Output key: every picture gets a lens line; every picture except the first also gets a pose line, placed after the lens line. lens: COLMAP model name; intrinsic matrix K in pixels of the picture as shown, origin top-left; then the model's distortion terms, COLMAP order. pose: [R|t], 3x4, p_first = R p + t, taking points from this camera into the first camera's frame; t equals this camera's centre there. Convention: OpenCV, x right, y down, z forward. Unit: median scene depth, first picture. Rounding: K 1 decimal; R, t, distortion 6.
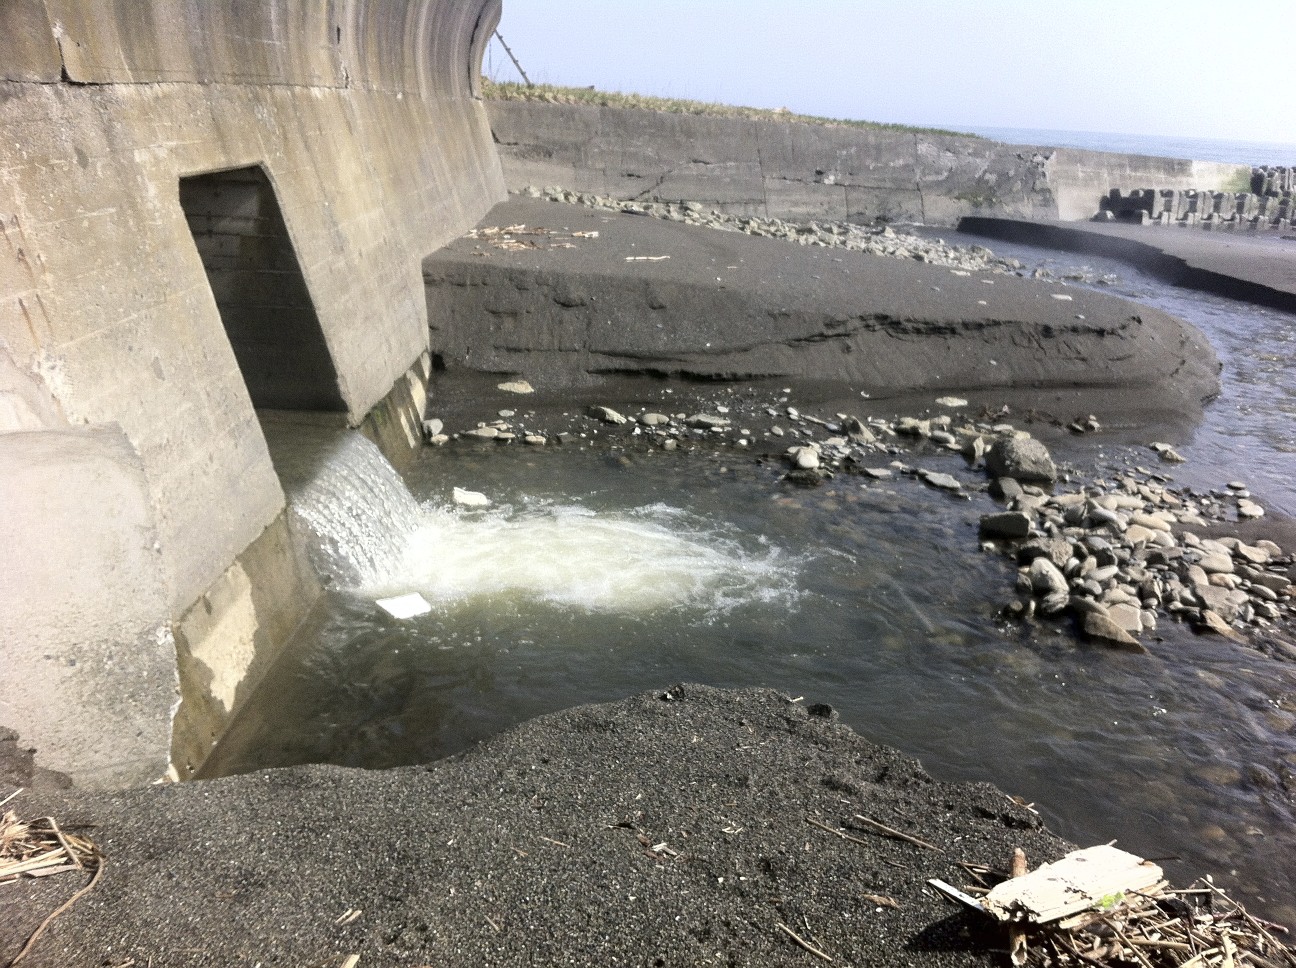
lens RADIAL K [[1211.5, 0, 648.0], [0, 1211.5, 484.0], [0, 0, 1]] dist [0.074640, -0.272923]
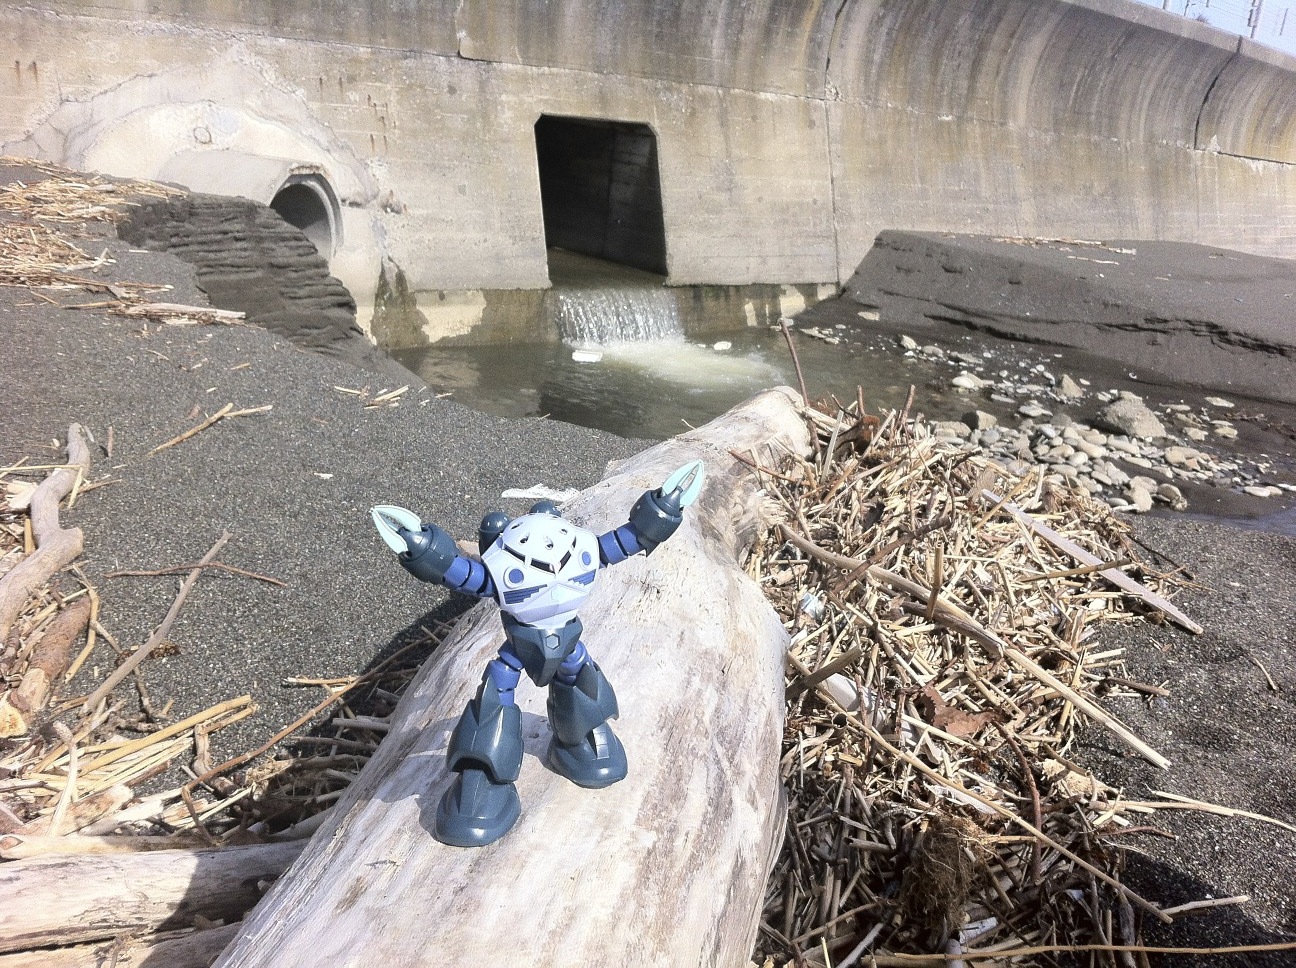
lens RADIAL K [[1211.5, 0, 648.0], [0, 1211.5, 484.0], [0, 0, 1]] dist [0.074640, -0.272923]
pose [[0.690539, 0.252446, -0.677810, 0.662252], [-0.284812, 0.956308, 0.066010, 0.079003], [0.664859, 0.147467, 0.732268, -0.141611]]
